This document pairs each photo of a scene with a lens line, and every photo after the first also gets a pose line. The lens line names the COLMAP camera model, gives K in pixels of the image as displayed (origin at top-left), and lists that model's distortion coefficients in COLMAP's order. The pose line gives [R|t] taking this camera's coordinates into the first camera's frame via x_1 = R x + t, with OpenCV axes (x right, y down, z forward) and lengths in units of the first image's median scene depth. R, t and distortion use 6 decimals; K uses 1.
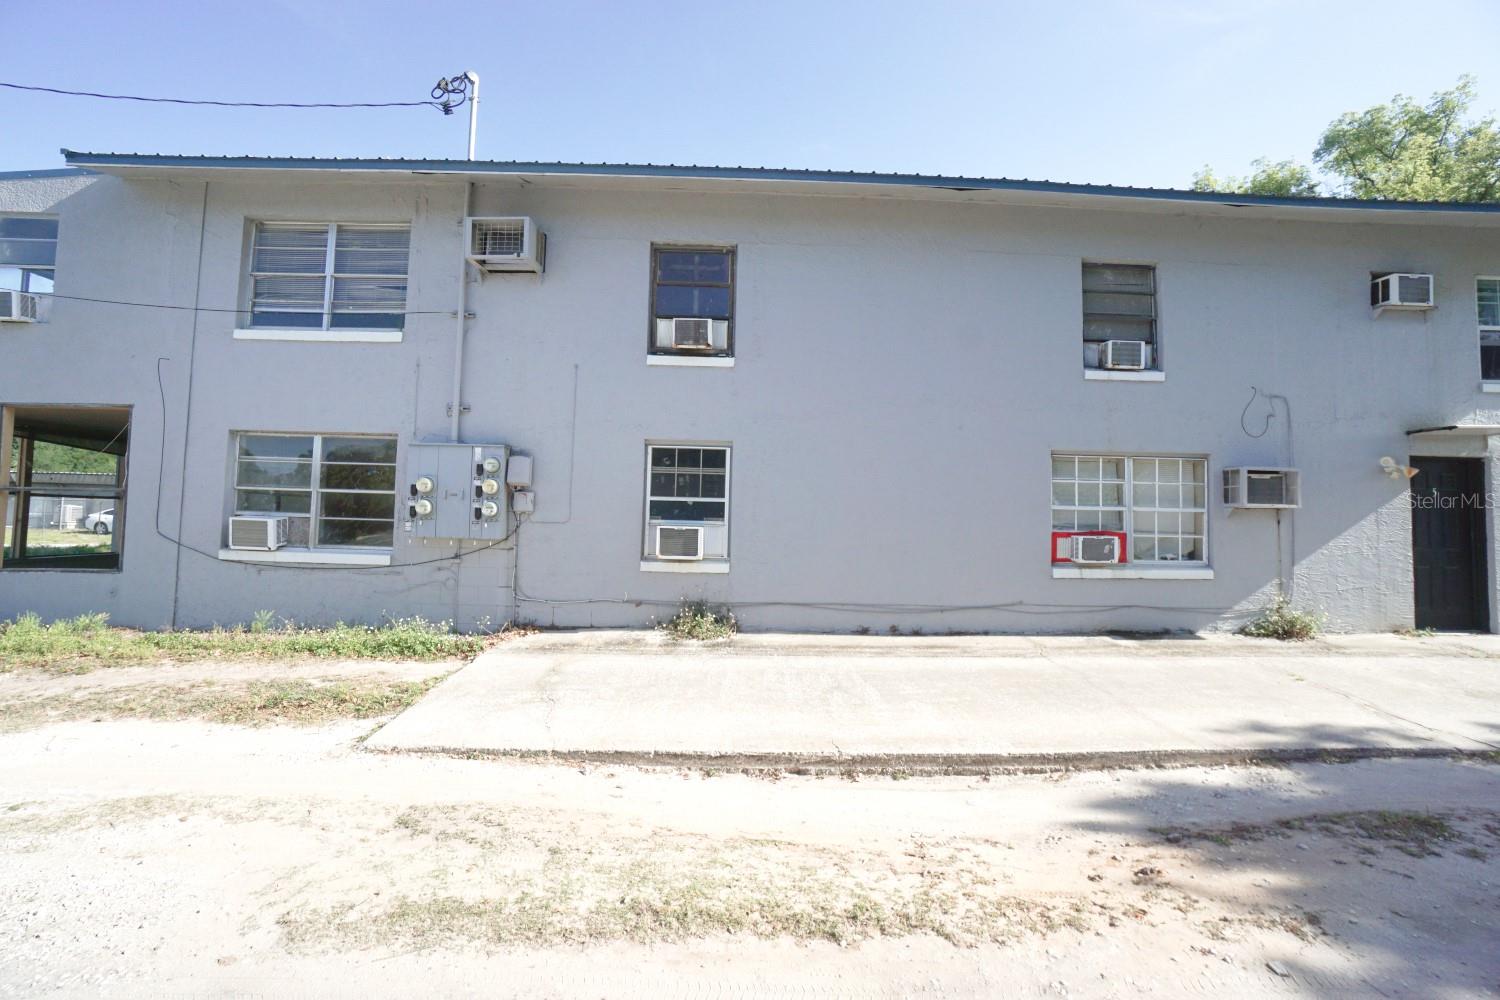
lens RADIAL K [[667.1, 0, 750.0], [0, 667.1, 500.0], [0, 0, 1]] dist [-0.071666, 0.027561]
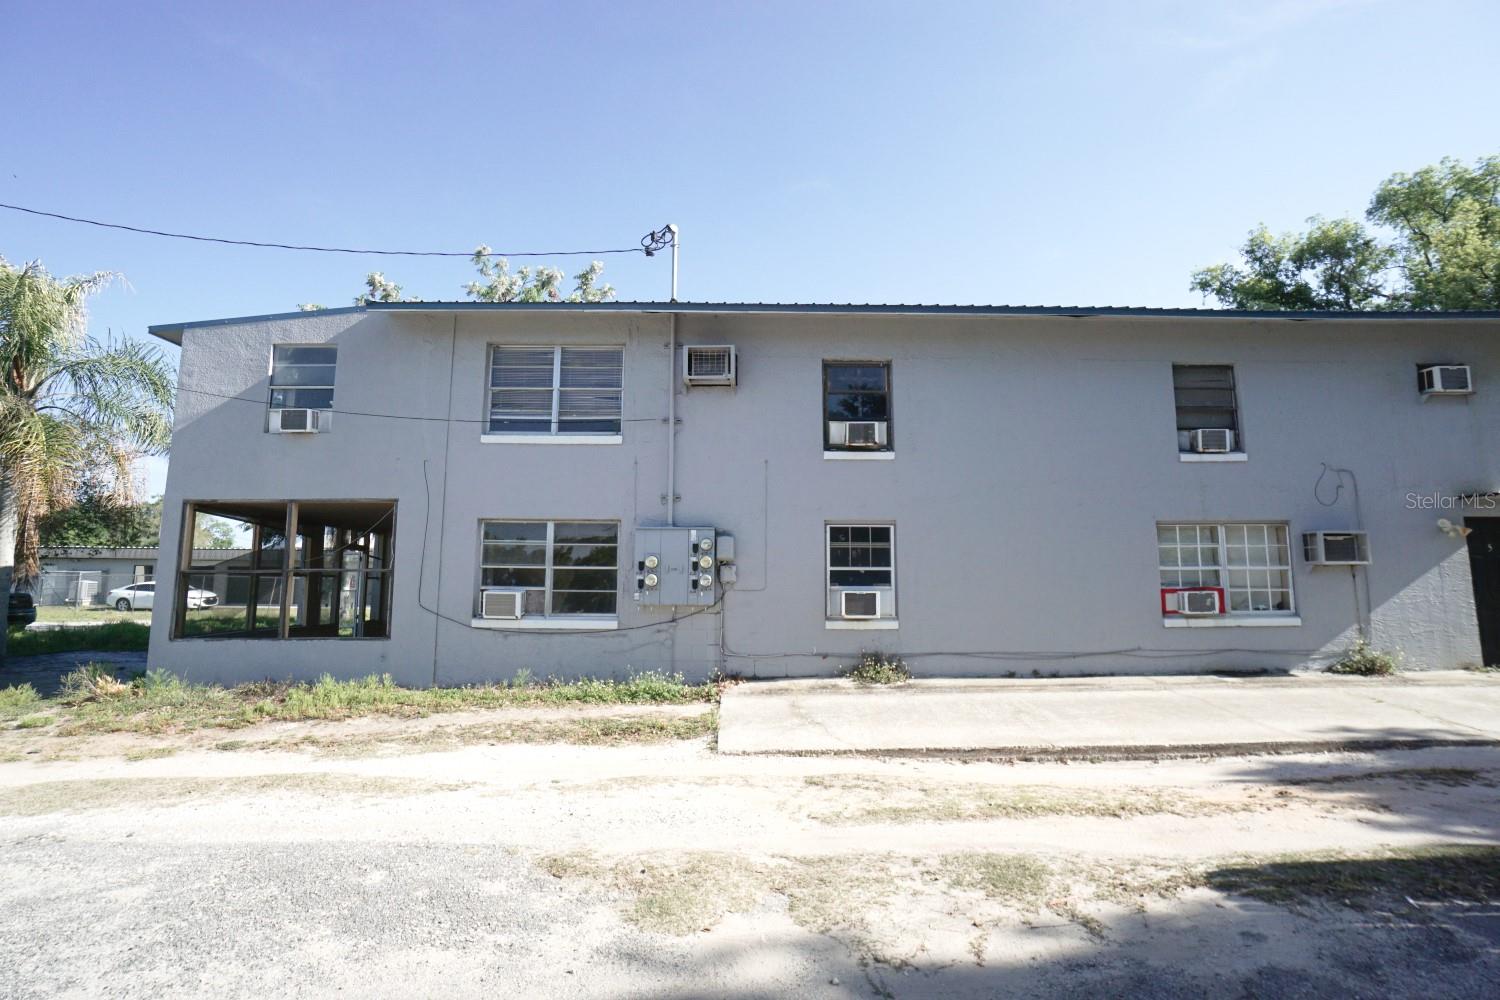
lens RADIAL K [[745.2, 0, 750.0], [0, 745.2, 500.0], [0, 0, 1]] dist [-0.058571, 0.029220]
pose [[0.999700, -0.021533, -0.011661, -0.280253], [0.020518, 0.996494, -0.081112, -0.020246], [0.013367, 0.080848, 0.996637, -0.369074]]
